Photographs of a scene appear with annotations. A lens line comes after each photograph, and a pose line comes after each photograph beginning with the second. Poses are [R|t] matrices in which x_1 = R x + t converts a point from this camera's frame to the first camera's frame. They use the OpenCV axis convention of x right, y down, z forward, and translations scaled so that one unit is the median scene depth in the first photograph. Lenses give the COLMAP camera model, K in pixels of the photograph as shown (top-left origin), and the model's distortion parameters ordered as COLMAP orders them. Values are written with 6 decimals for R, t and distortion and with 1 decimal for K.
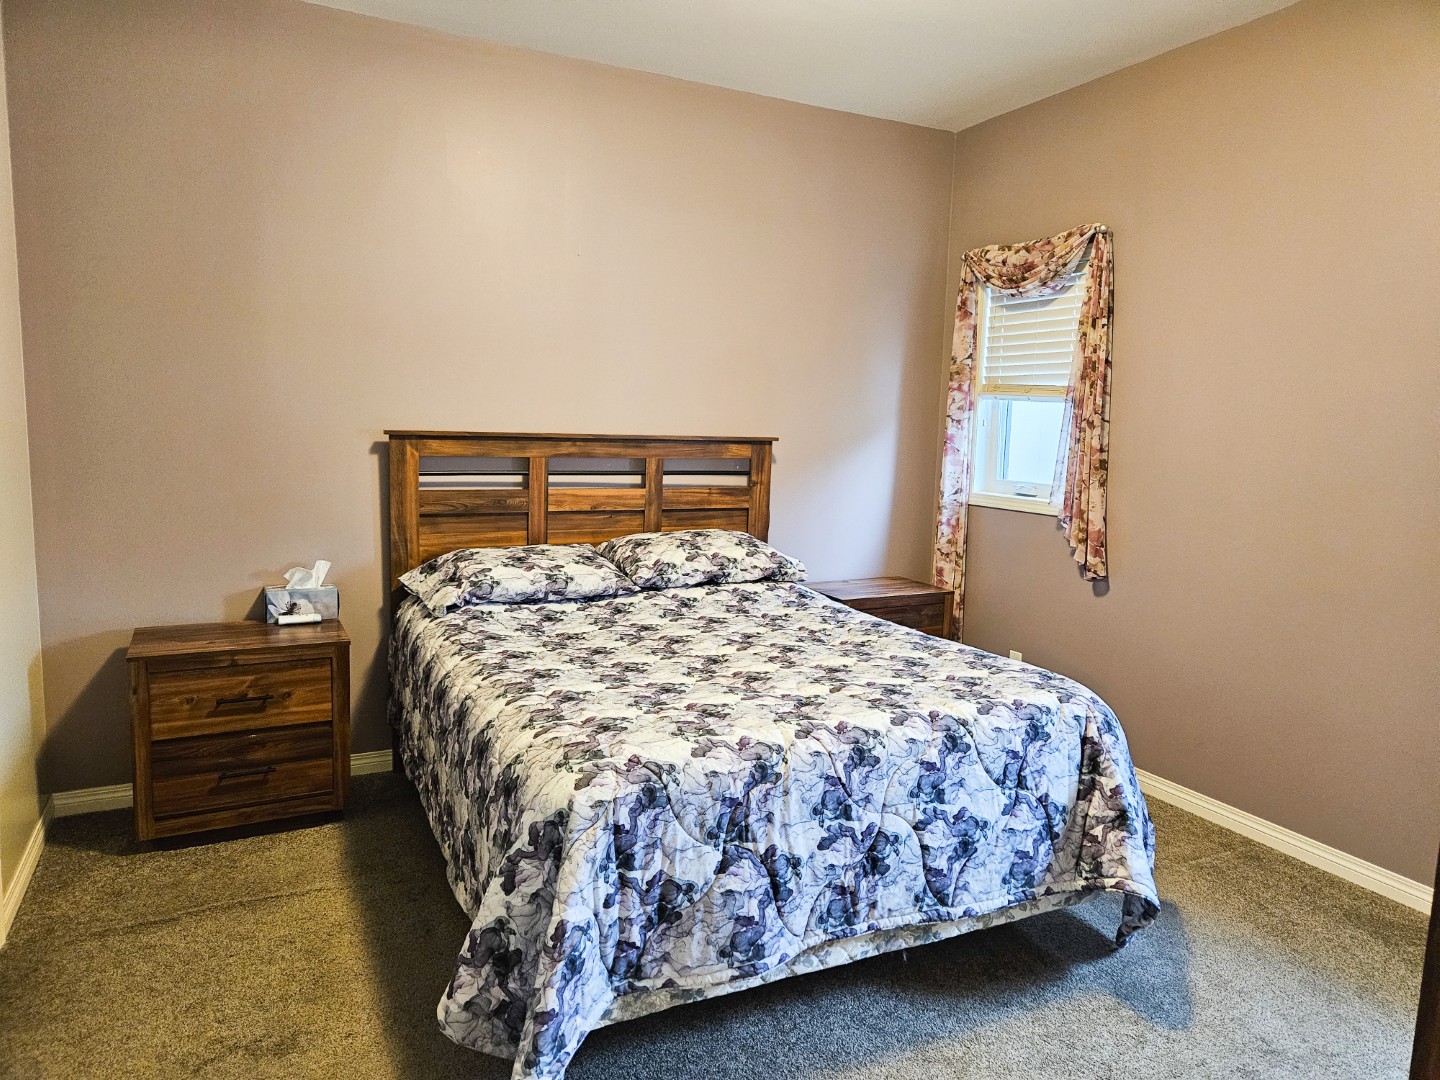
lens RADIAL K [[976.7, 0, 725.8], [0, 976.7, 530.4], [0, 0, 1]] dist [0.073584, -0.060671]
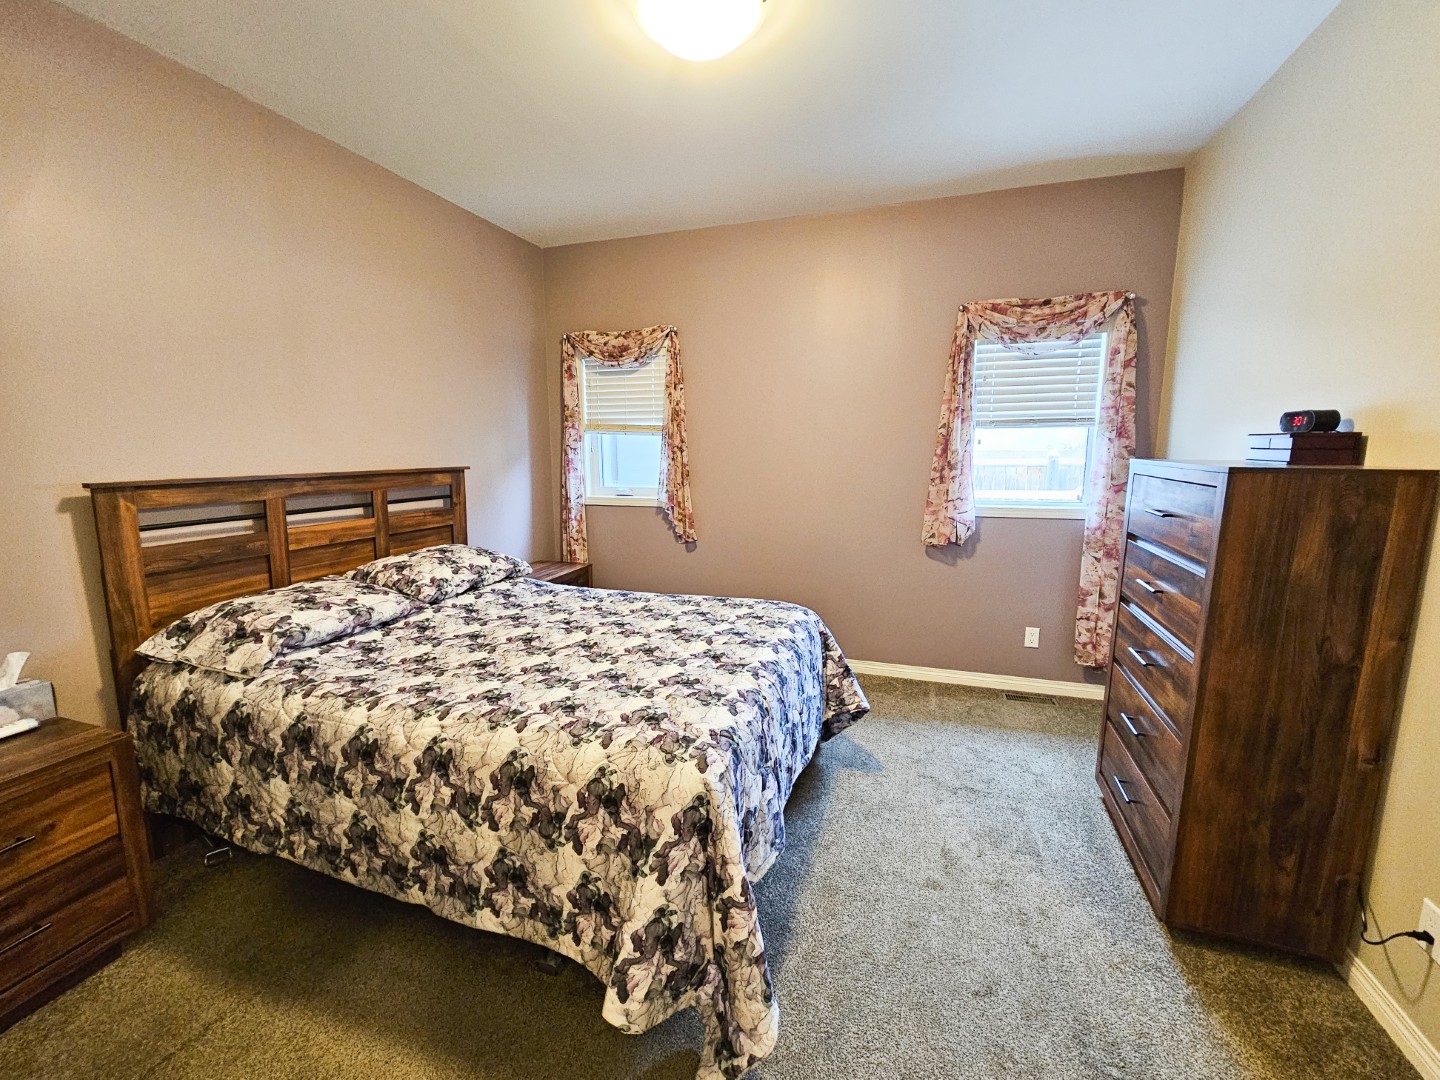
lens RADIAL K [[613.5, 0, 721.8], [0, 613.5, 536.8], [0, 0, 1]] dist [-0.003900, 0.002527]
pose [[0.706629, -0.131593, 0.695240, -0.322528], [0.103585, 0.991207, 0.082332, -0.041691], [-0.699961, 0.013838, 0.714047, 0.235077]]
